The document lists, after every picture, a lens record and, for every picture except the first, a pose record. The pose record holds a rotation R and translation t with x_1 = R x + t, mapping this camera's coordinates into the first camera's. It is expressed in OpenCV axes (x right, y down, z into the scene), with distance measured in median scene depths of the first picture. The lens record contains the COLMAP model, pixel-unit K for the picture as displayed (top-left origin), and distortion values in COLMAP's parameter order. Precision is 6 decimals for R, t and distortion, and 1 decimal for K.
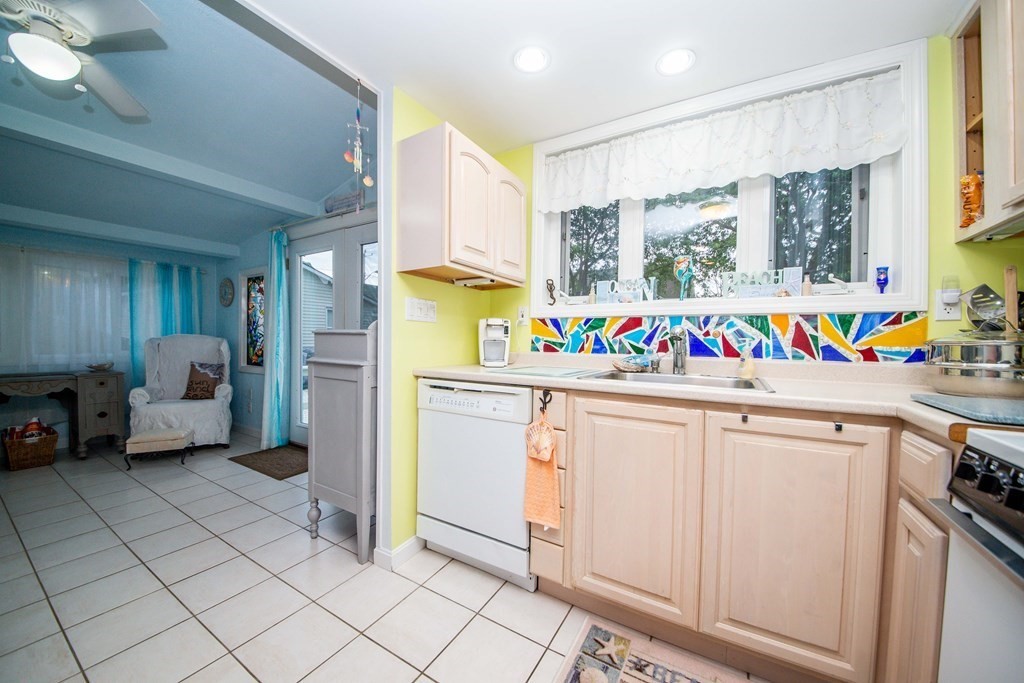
lens RADIAL K [[365.7, 0, 497.5], [0, 365.7, 346.7], [0, 0, 1]] dist [-0.008318, -0.003830]
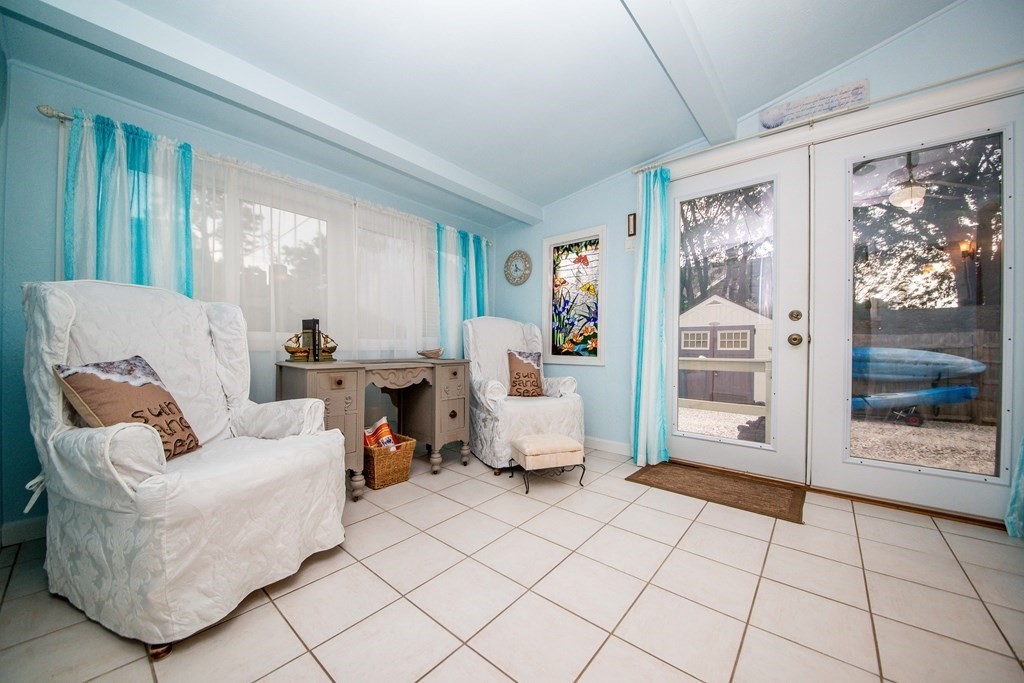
lens RADIAL K [[365.7, 0, 512.4], [0, 365.7, 348.0], [0, 0, 1]] dist [-0.008318, -0.003830]
pose [[0.987576, -0.005566, -0.157044, -0.770011], [0.003721, 0.999921, -0.012041, 0.051757], [0.157098, 0.011307, 0.987518, 0.227048]]
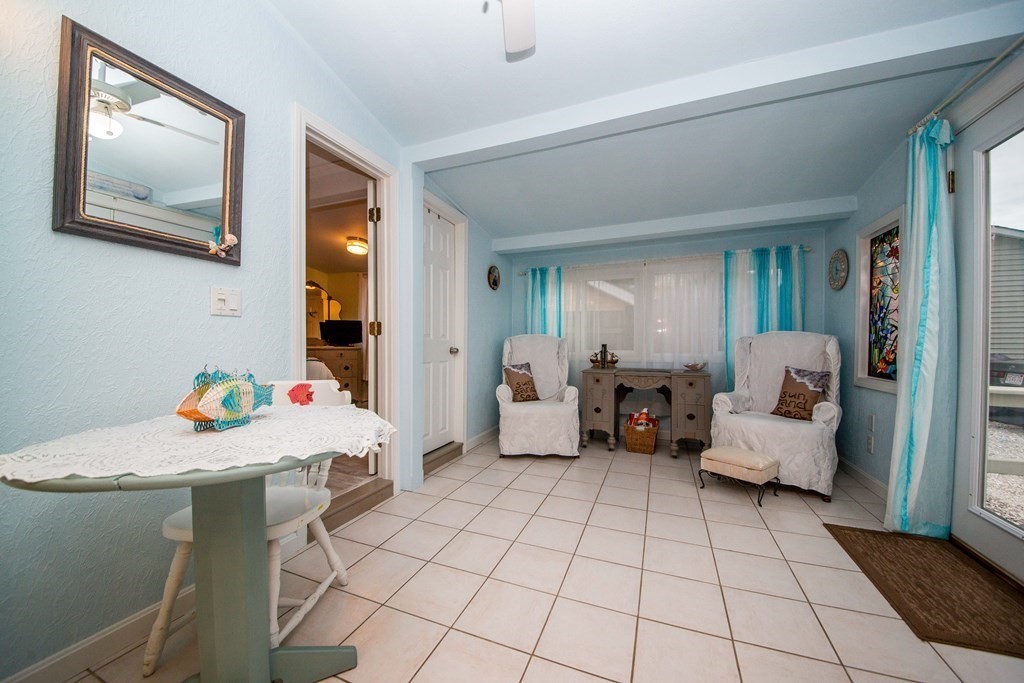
lens RADIAL K [[365.7, 0, 506.2], [0, 365.7, 346.8], [0, 0, 1]] dist [-0.008318, -0.003830]
pose [[0.151529, -0.005374, -0.988438, -0.191184], [-0.017480, 0.999814, -0.008115, 0.017901], [0.988298, 0.018507, 0.151407, 0.330013]]
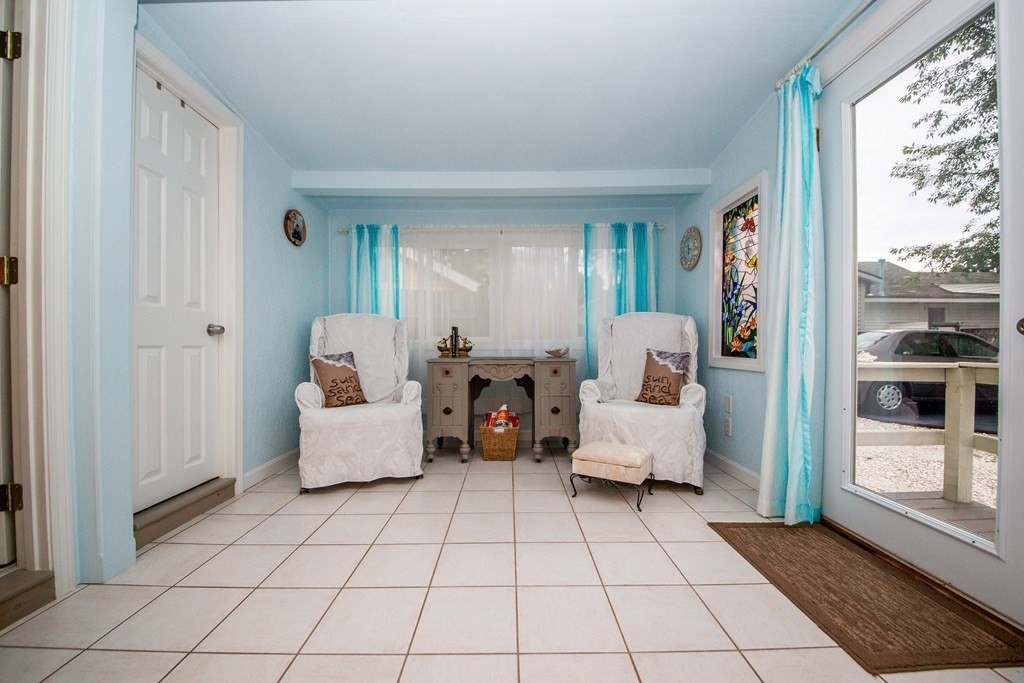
lens RADIAL K [[395.9, 0, 504.9], [0, 395.9, 353.2], [0, 0, 1]] dist [-0.011844, -0.004960]
pose [[0.516043, 0.002743, -0.856558, -0.364485], [-0.004486, 0.999990, 0.000499, 0.055082], [0.856551, 0.003585, 0.516050, 0.405477]]
